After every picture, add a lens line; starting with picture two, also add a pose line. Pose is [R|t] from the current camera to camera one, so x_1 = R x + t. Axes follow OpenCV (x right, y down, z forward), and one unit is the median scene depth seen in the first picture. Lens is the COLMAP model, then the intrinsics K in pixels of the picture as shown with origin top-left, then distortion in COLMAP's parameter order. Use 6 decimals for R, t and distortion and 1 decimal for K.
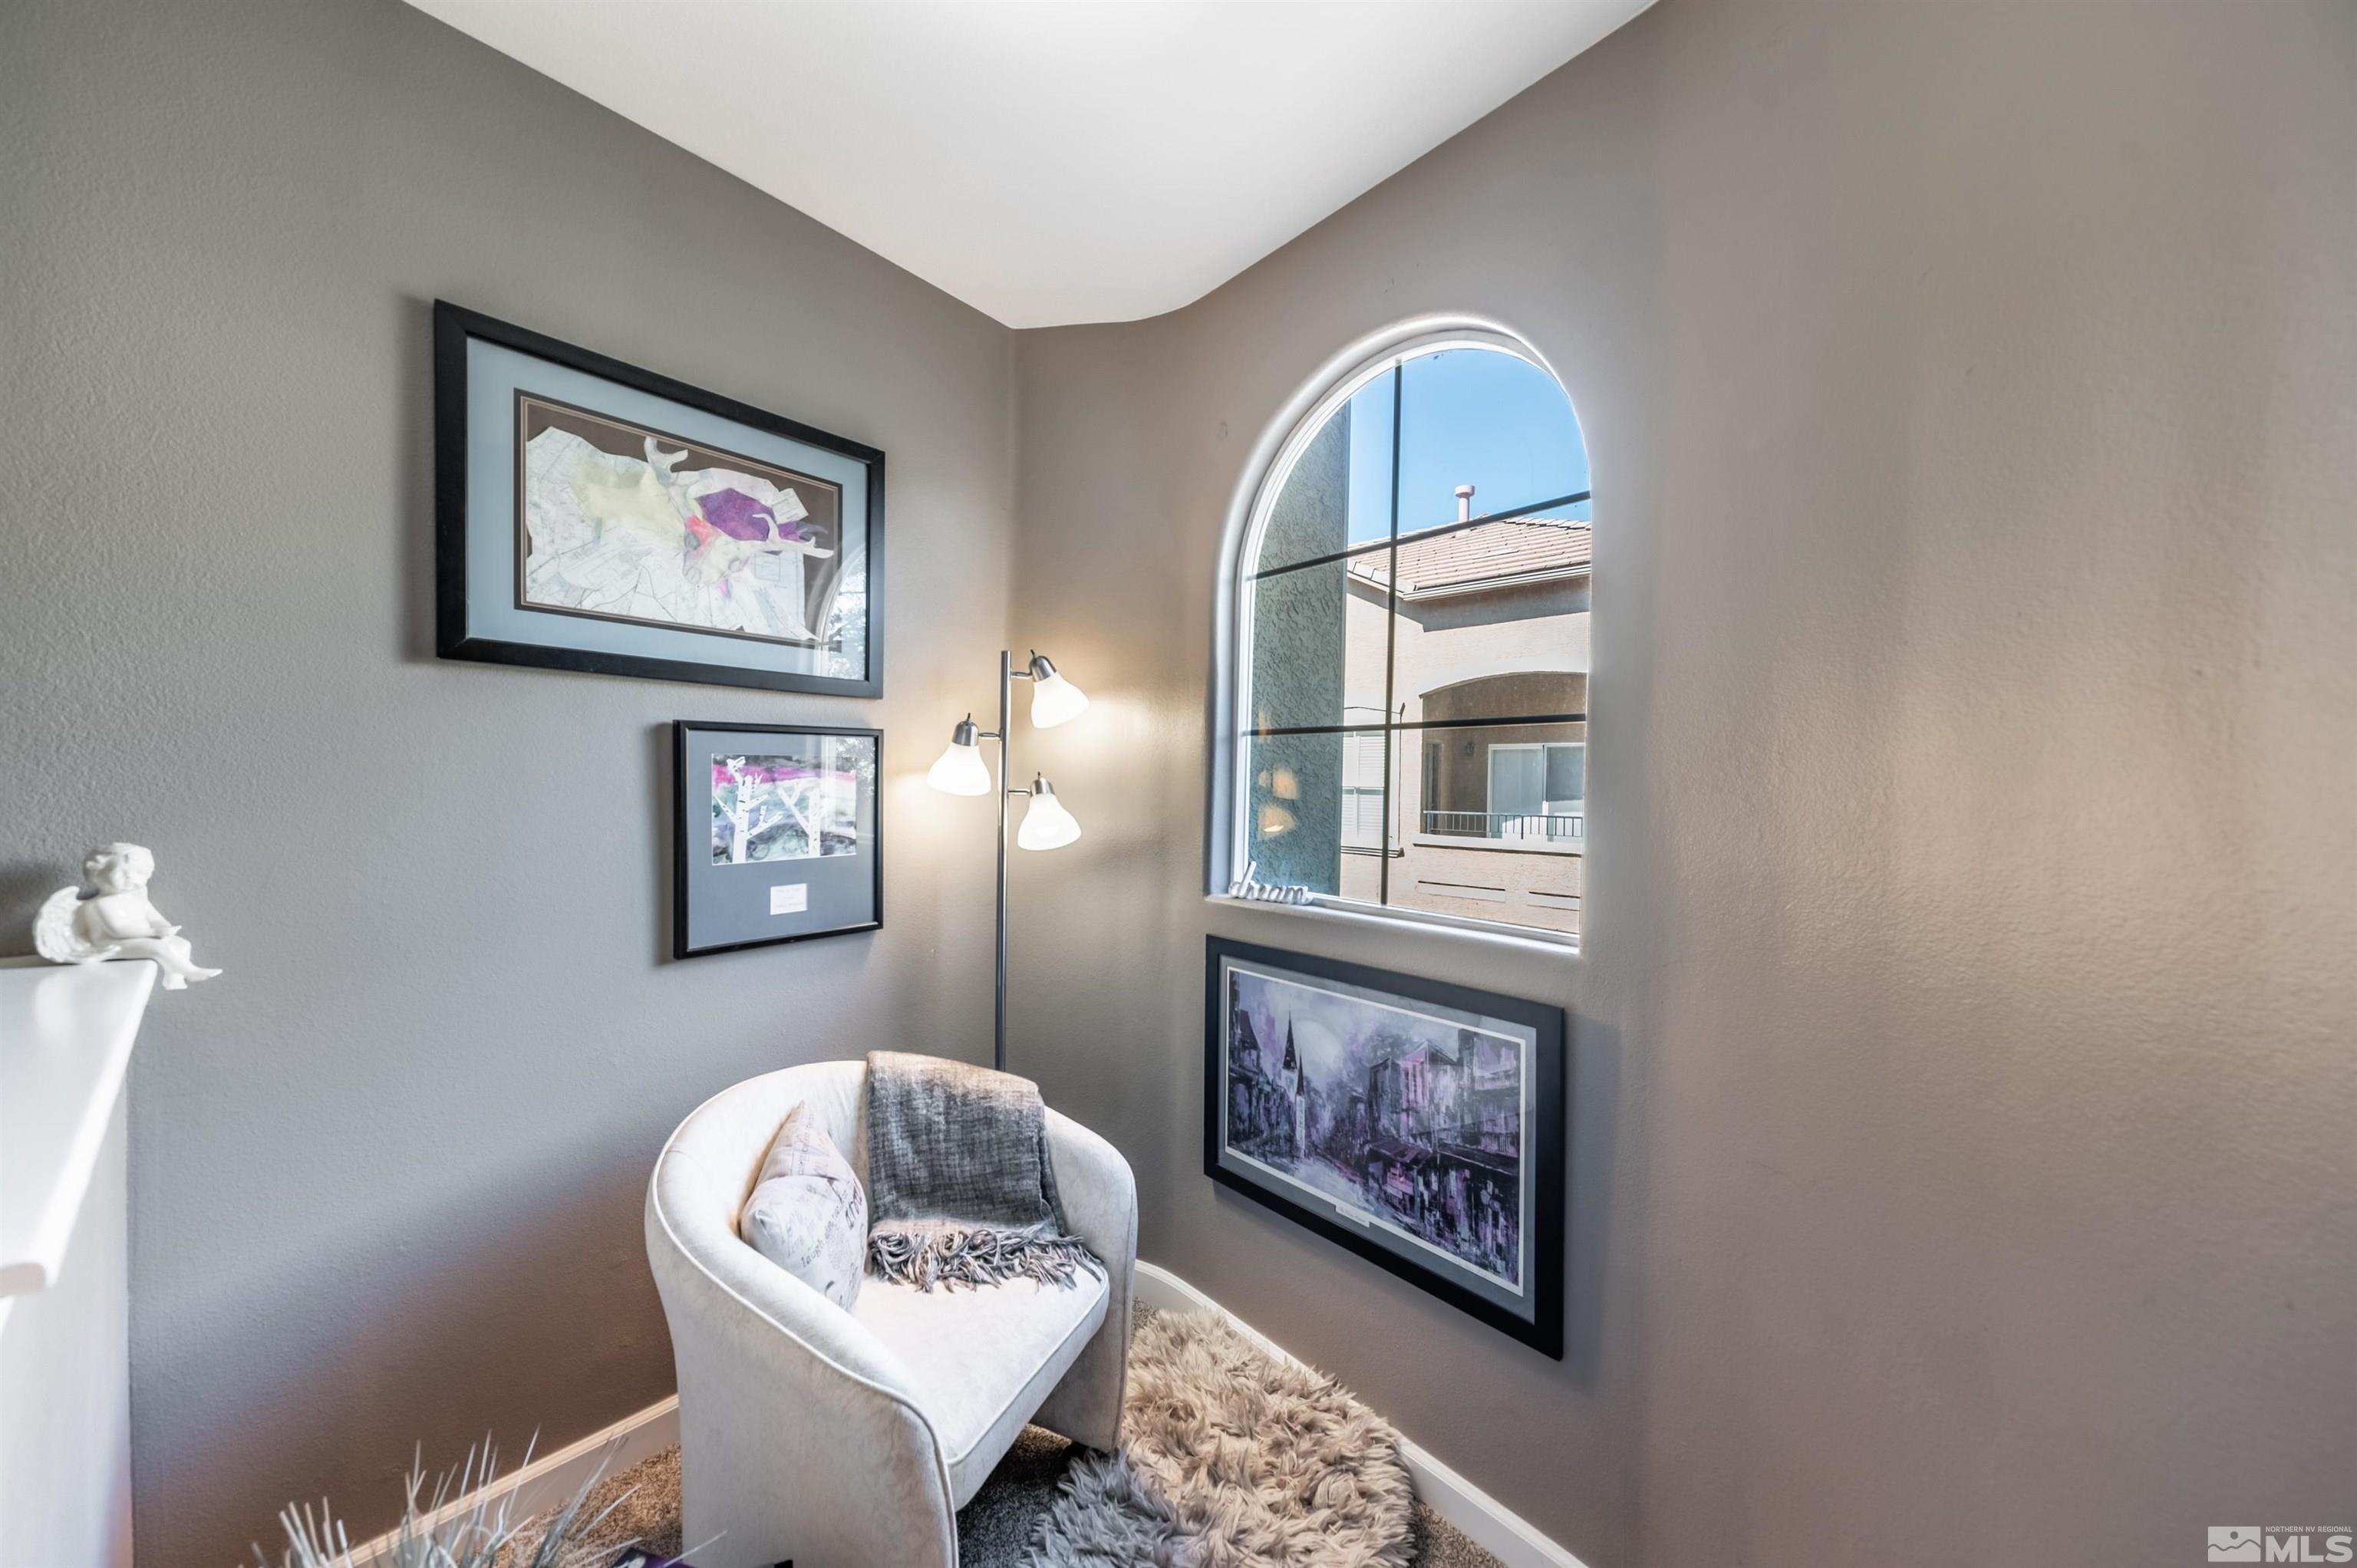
lens RADIAL K [[818.5, 0, 1173.9], [0, 818.5, 791.6], [0, 0, 1]] dist [0.001872, -0.000073]
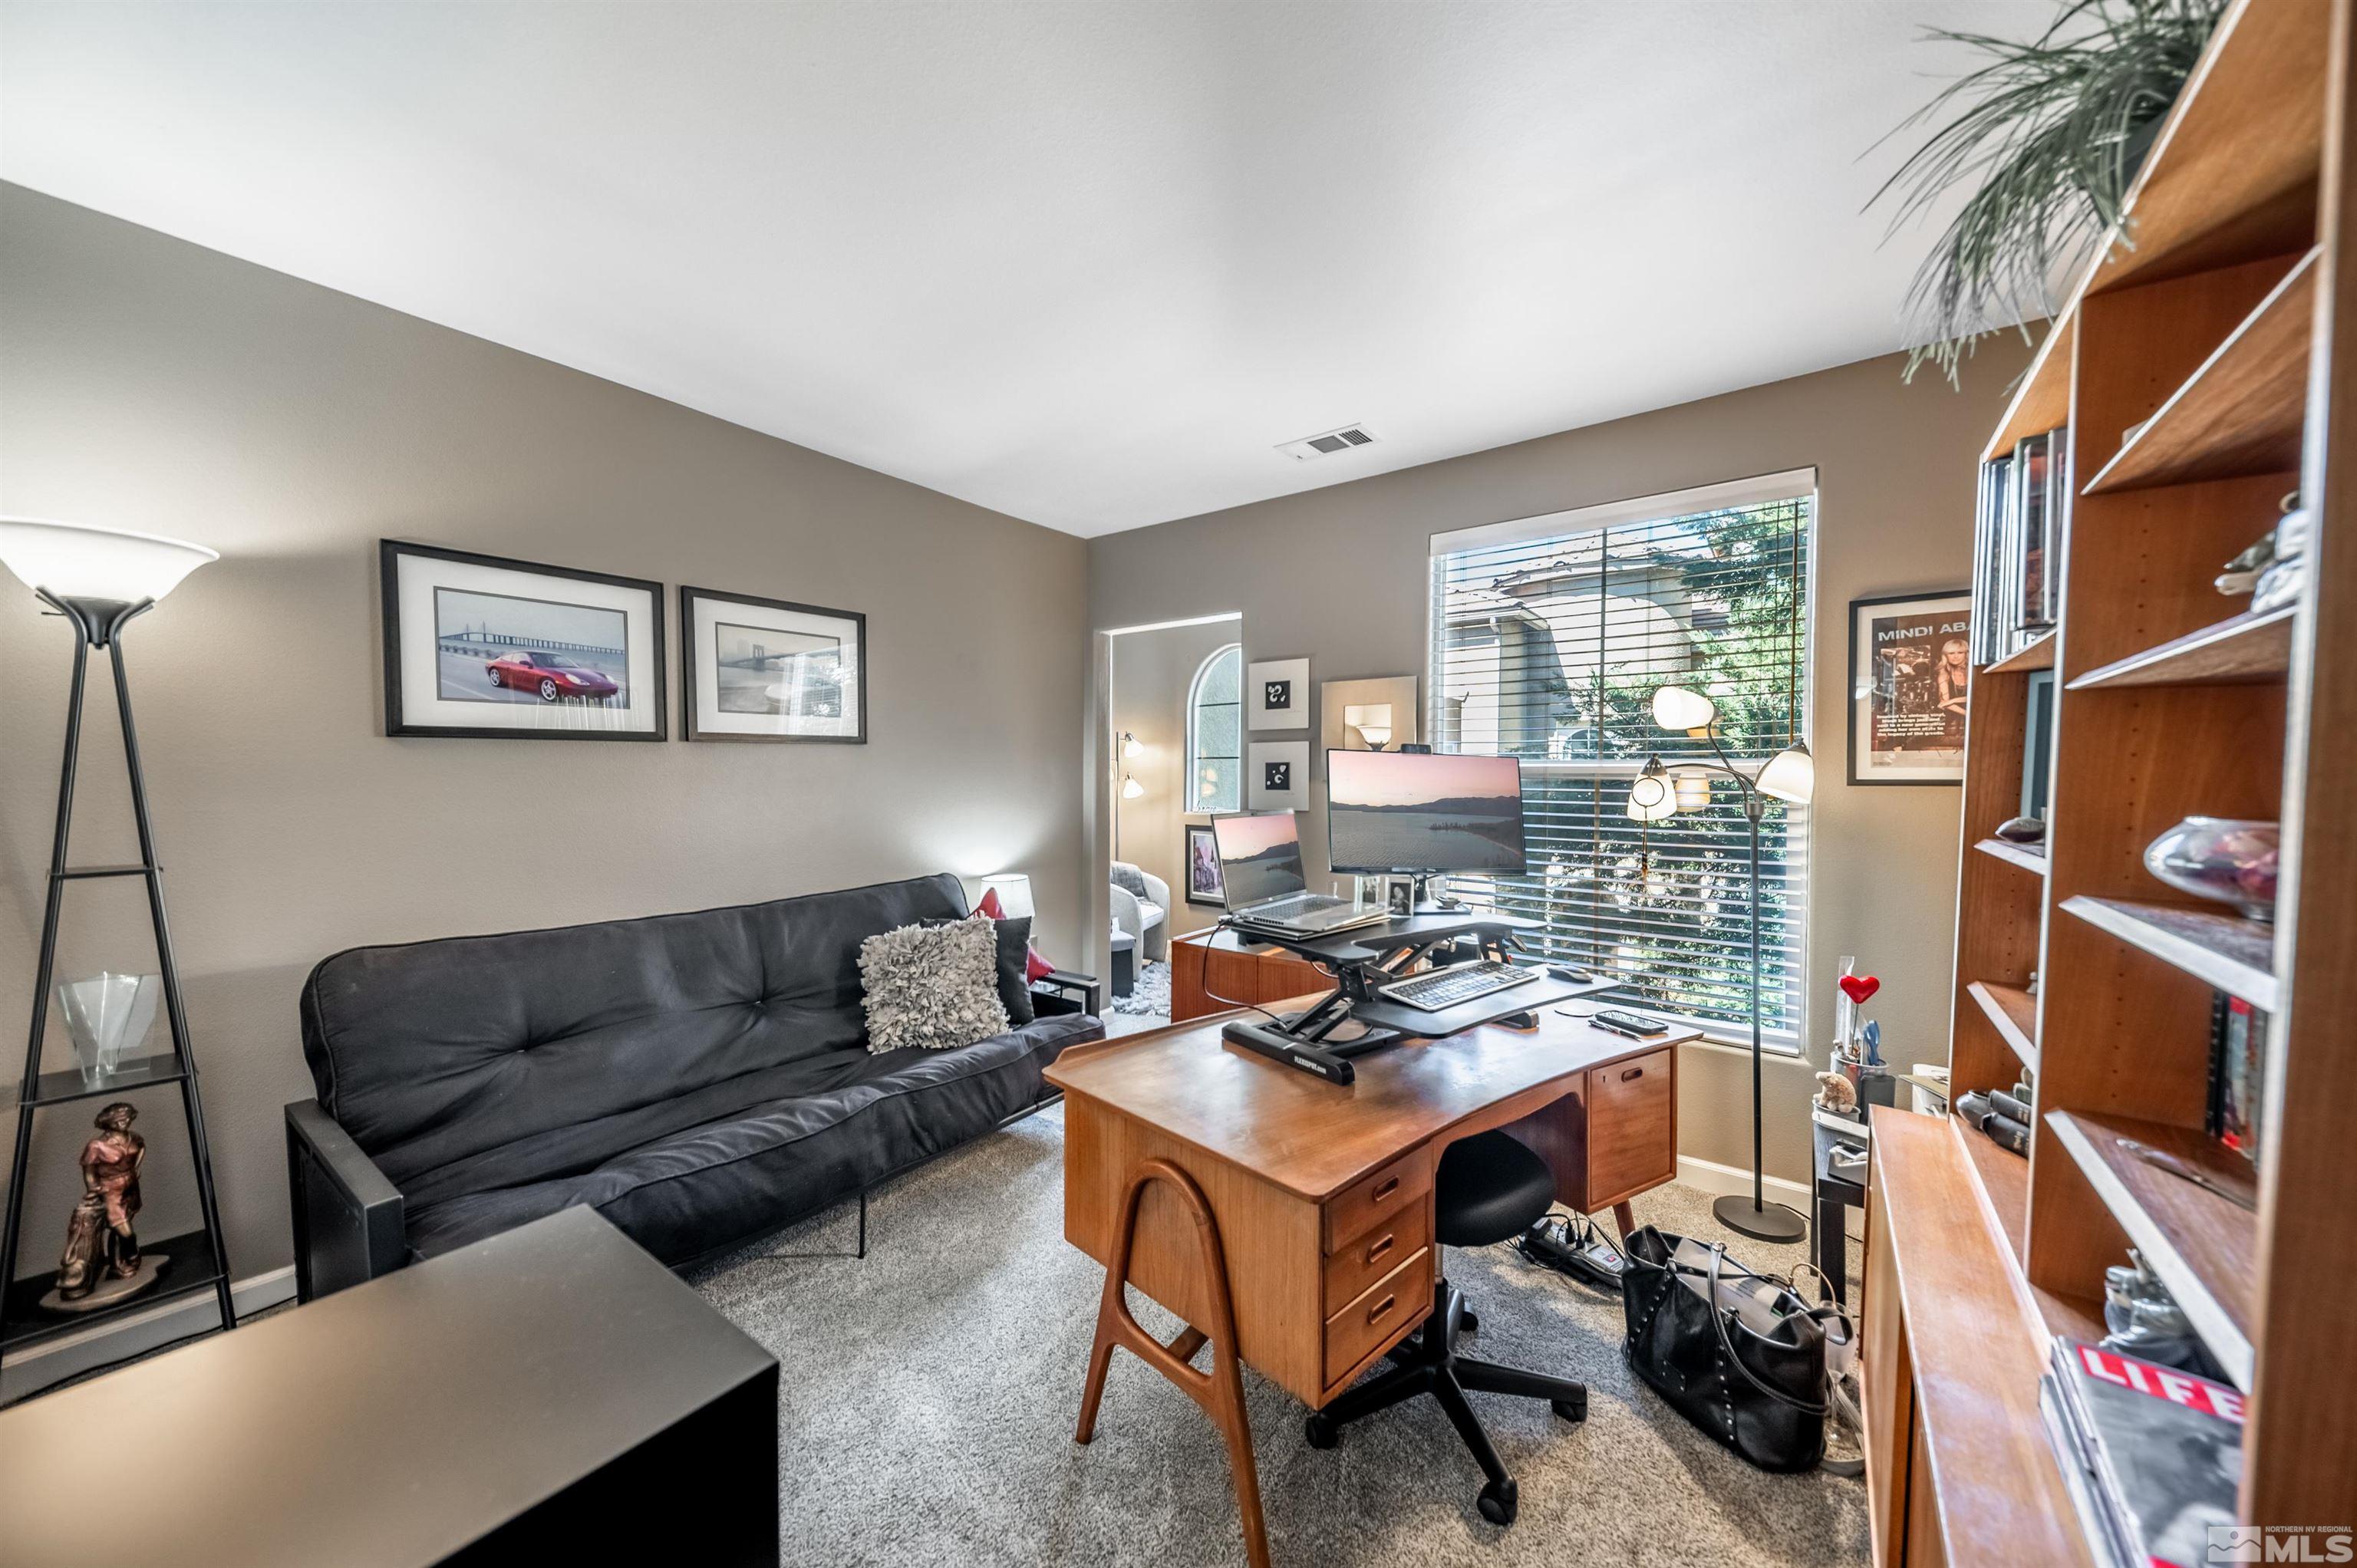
lens RADIAL K [[818.5, 0, 1173.9], [0, 818.5, 791.6], [0, 0, 1]] dist [0.001872, -0.000073]
pose [[0.997304, -0.016673, 0.071455, -0.224705], [0.016433, 0.999857, 0.003939, 0.040454], [-0.071511, -0.002755, 0.997436, -2.098077]]
